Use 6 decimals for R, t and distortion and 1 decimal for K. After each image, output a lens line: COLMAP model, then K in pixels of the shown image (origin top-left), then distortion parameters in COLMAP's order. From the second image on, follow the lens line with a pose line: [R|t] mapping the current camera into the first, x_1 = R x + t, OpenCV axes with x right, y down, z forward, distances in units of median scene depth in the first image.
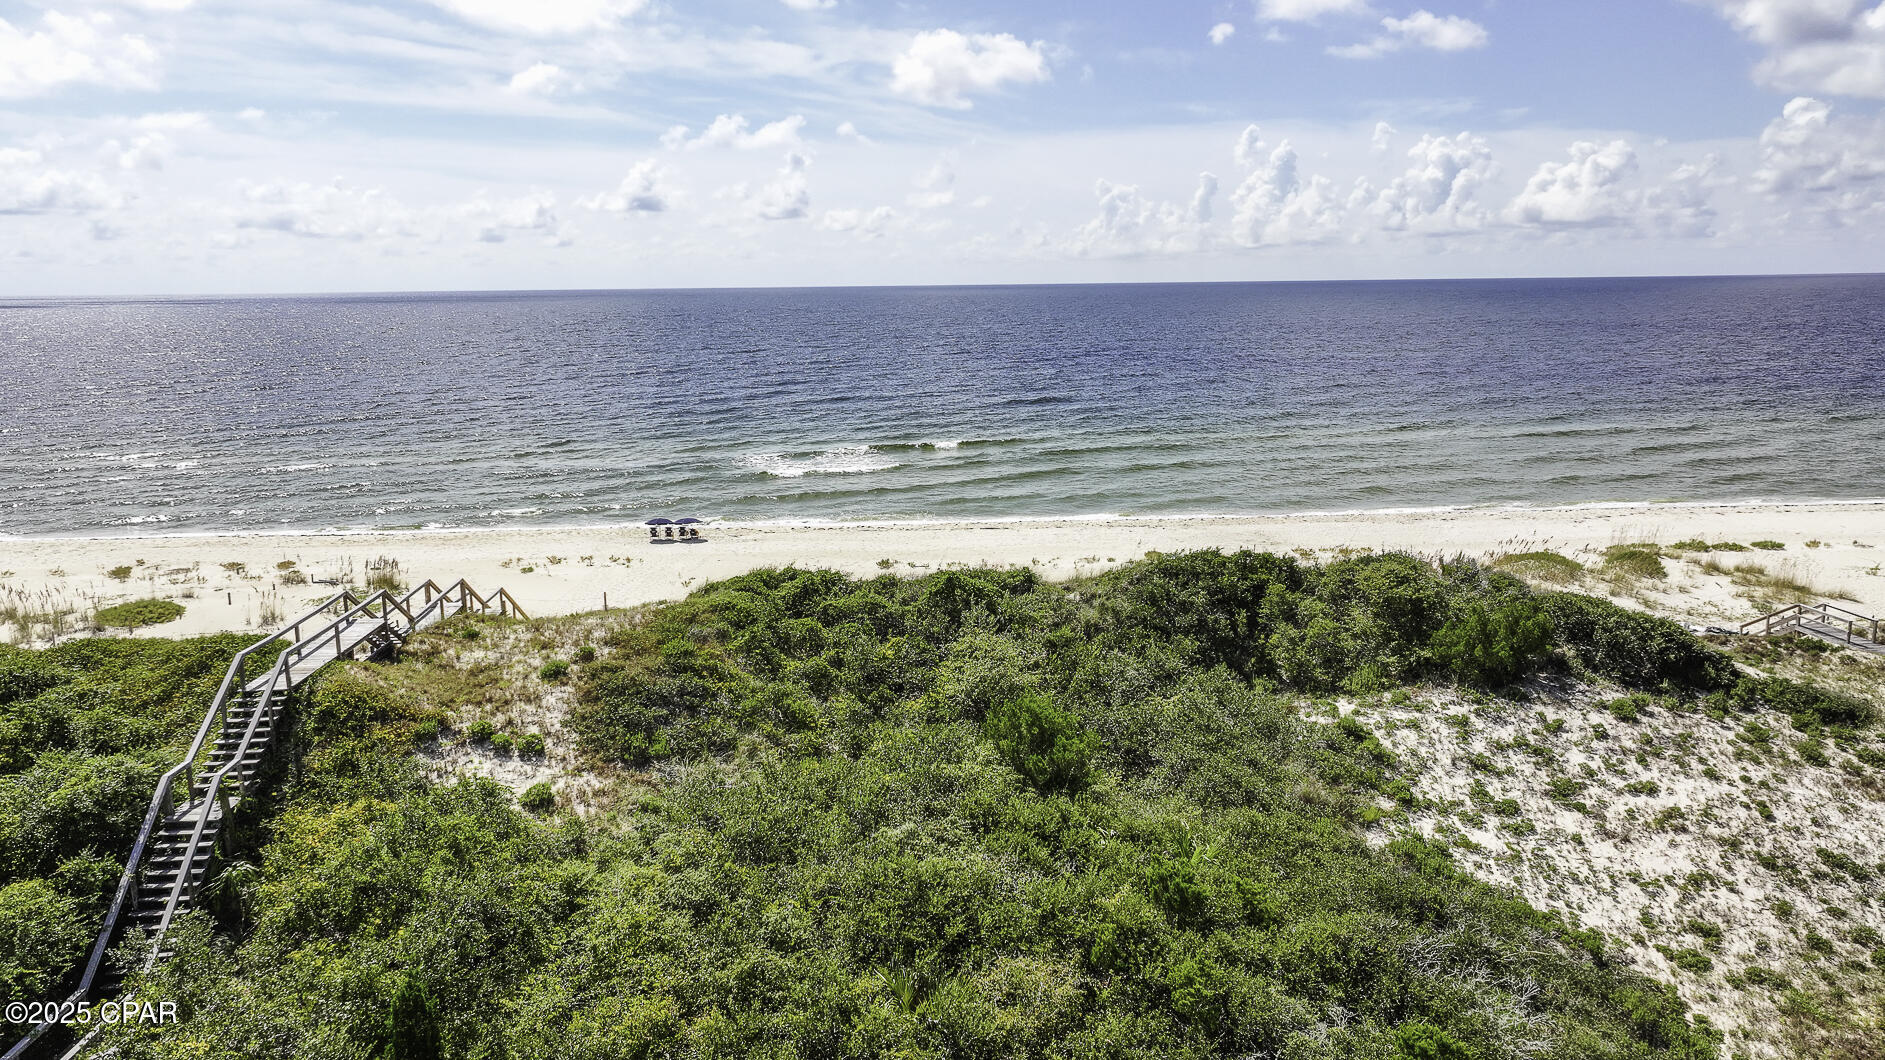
lens RADIAL K [[1304.6, 0, 942.5], [0, 1304.6, 530.0], [0, 0, 1]] dist [-0.028059, 0.035971]
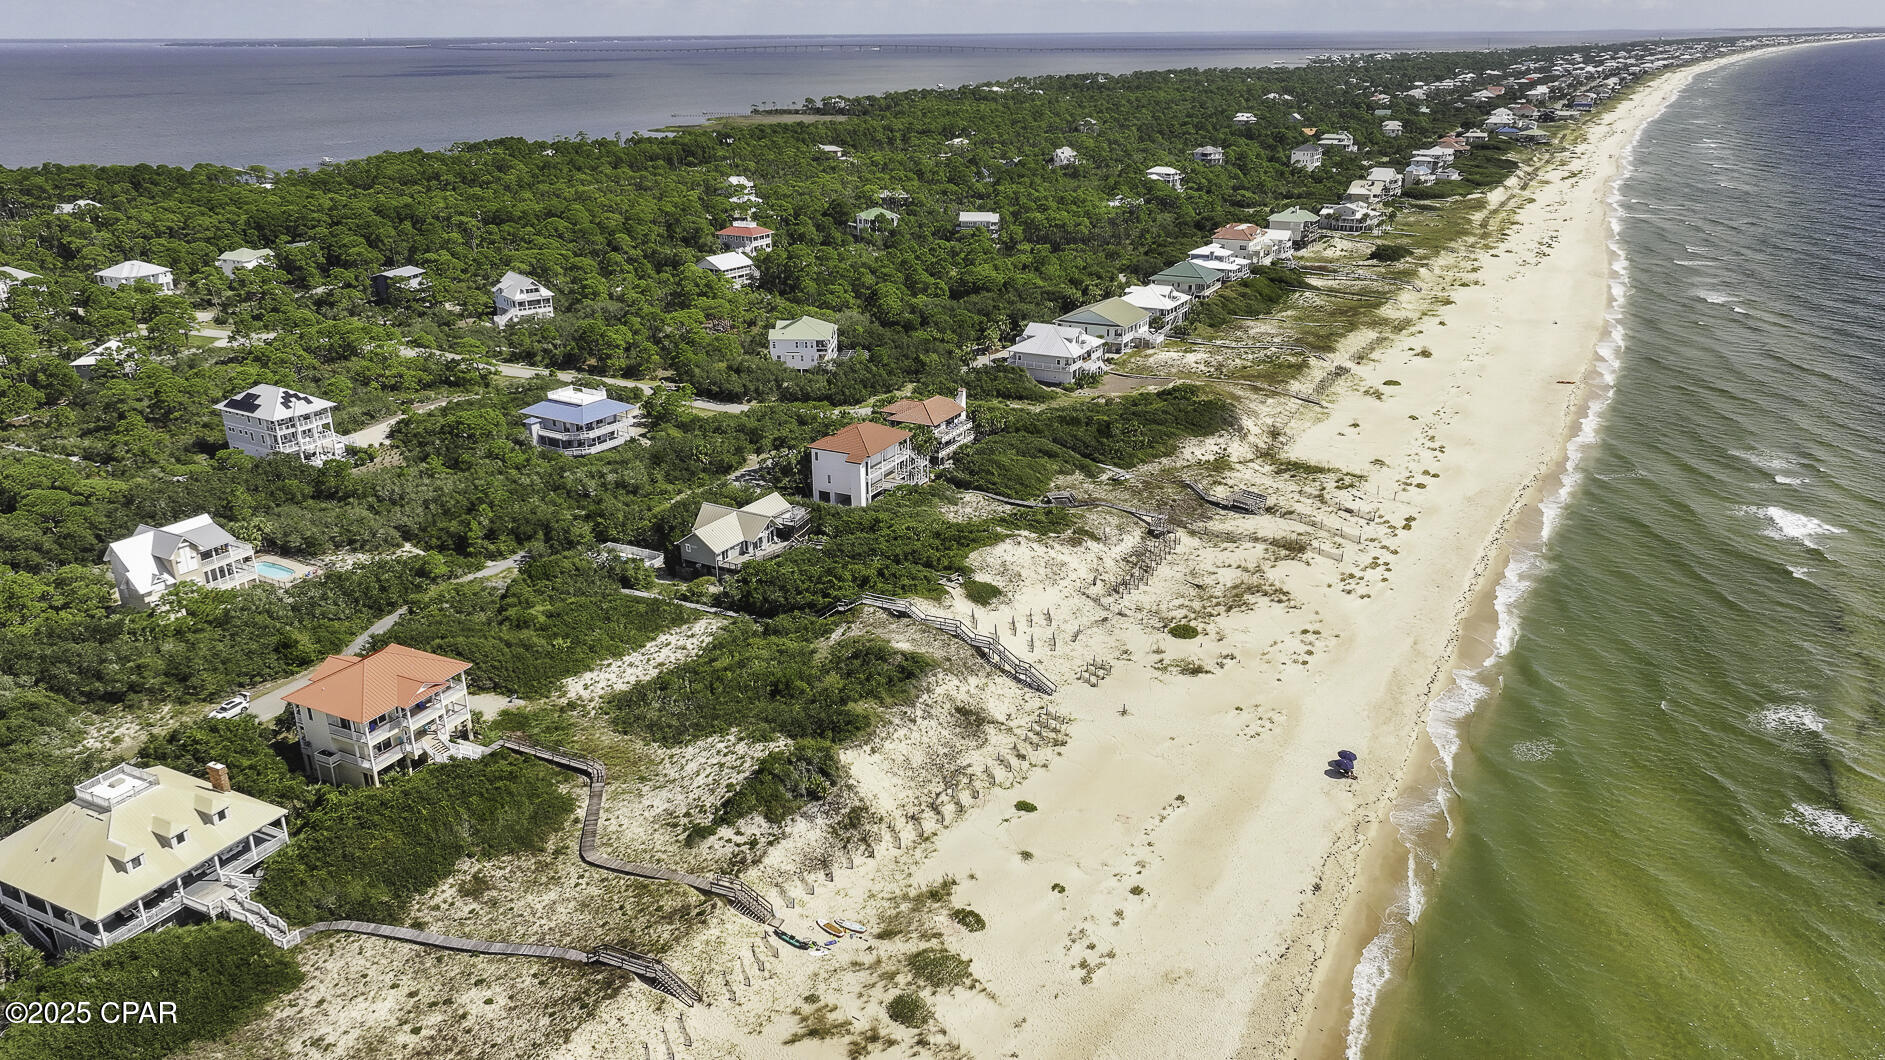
lens RADIAL K [[1312.8, 0, 942.5], [0, 1312.8, 530.0], [0, 0, 1]] dist [-0.000124, 0.003369]
pose [[-0.492816, 0.330059, -0.805104, 3.121576], [-0.144826, 0.881245, 0.449924, -2.283891], [0.857996, 0.338330, -0.386491, 2.908868]]
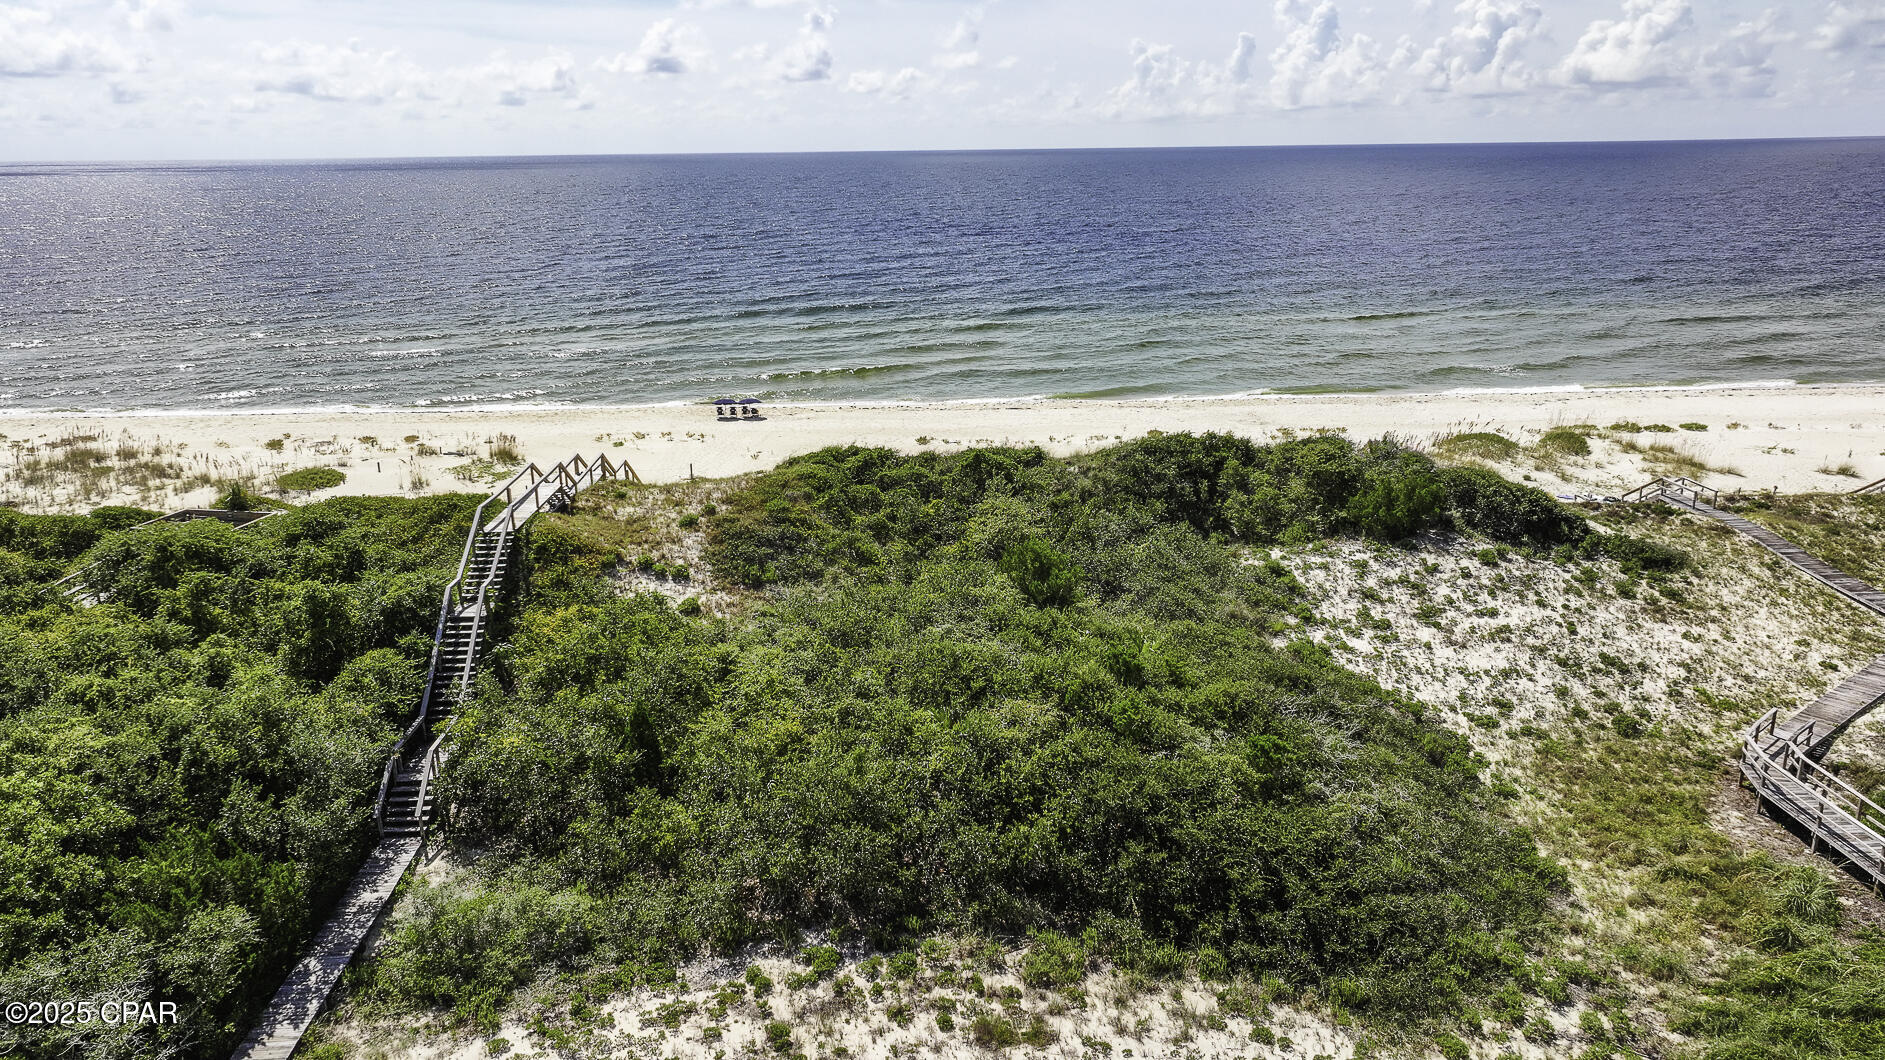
lens RADIAL K [[1312.8, 0, 942.5], [0, 1312.8, 530.0], [0, 0, 1]] dist [-0.000124, 0.003369]
pose [[0.999780, 0.005215, -0.020331, -0.001641], [-0.003196, 0.995170, 0.098113, -0.020459], [0.020744, -0.098026, 0.994968, -0.388456]]
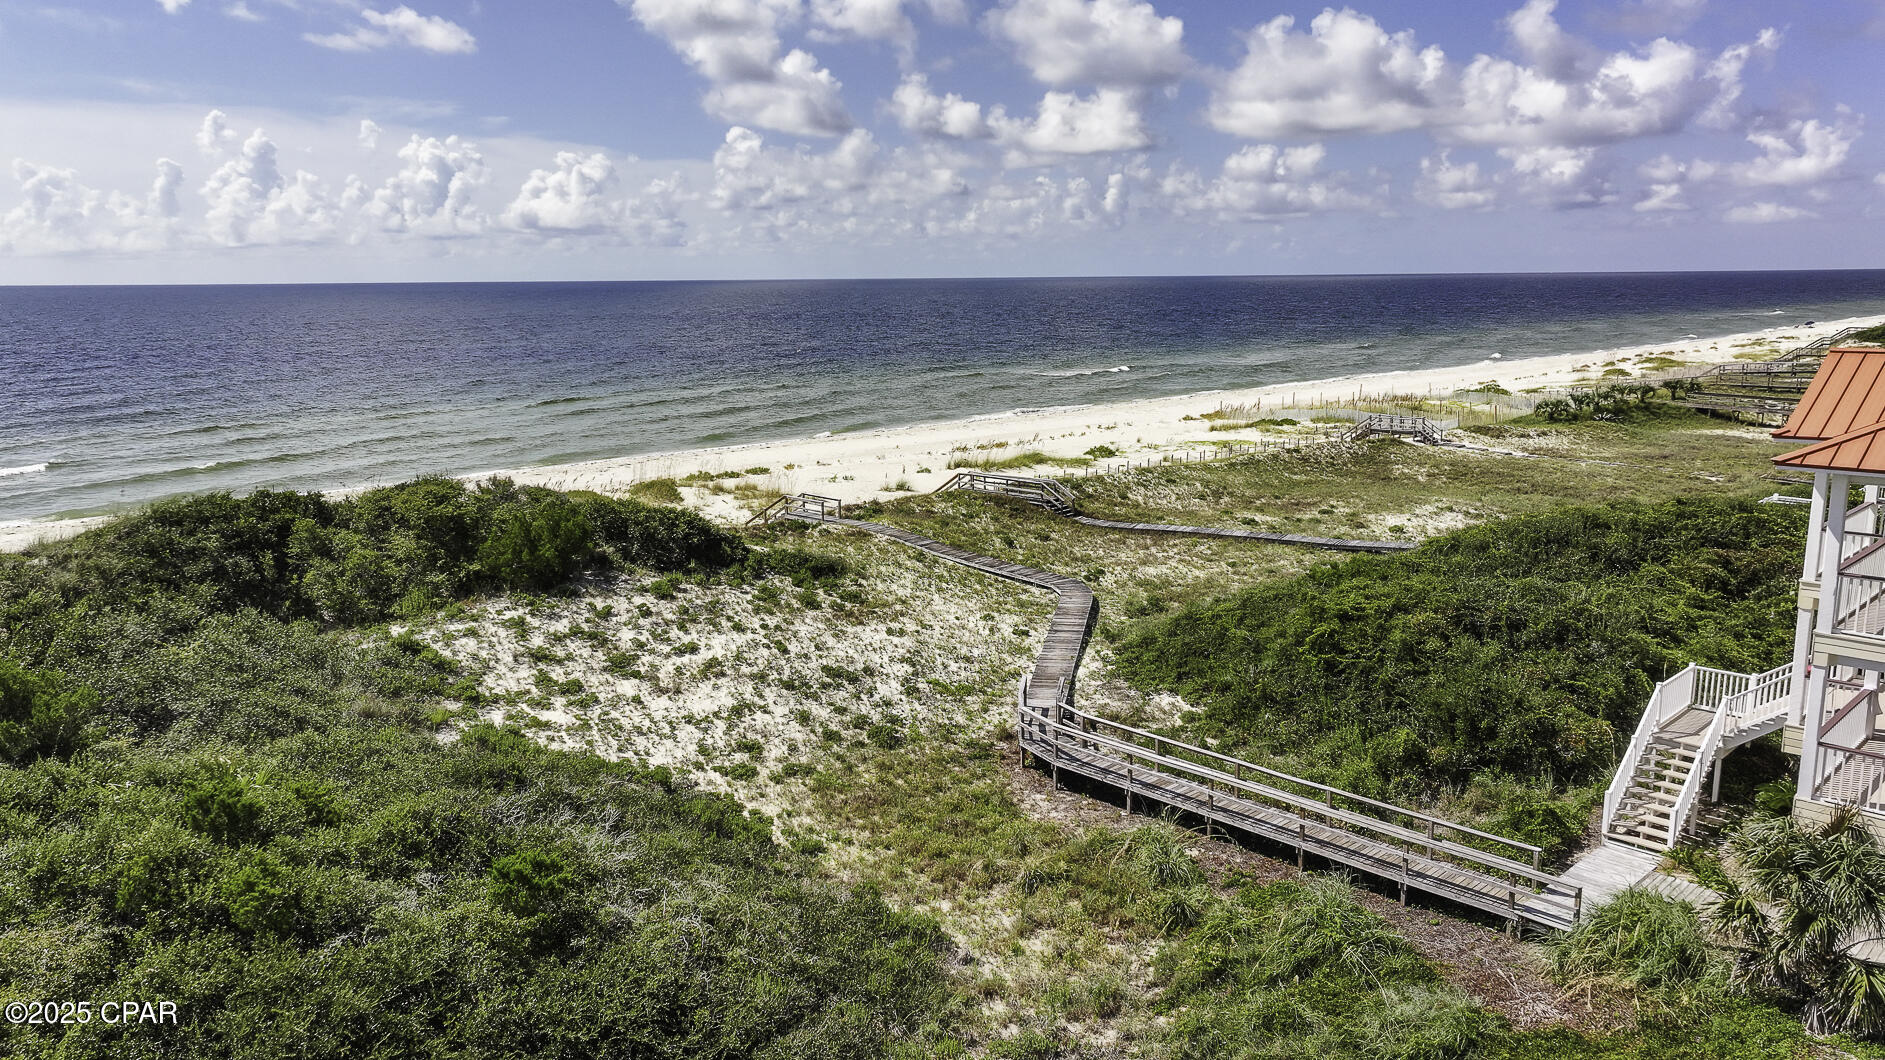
lens RADIAL K [[1312.8, 0, 942.5], [0, 1312.8, 530.0], [0, 0, 1]] dist [-0.000124, 0.003369]
pose [[0.755686, -0.113861, 0.644961, 0.000070], [0.116466, 0.992439, 0.038743, 0.086175], [-0.644495, 0.045838, 0.763233, 0.010288]]
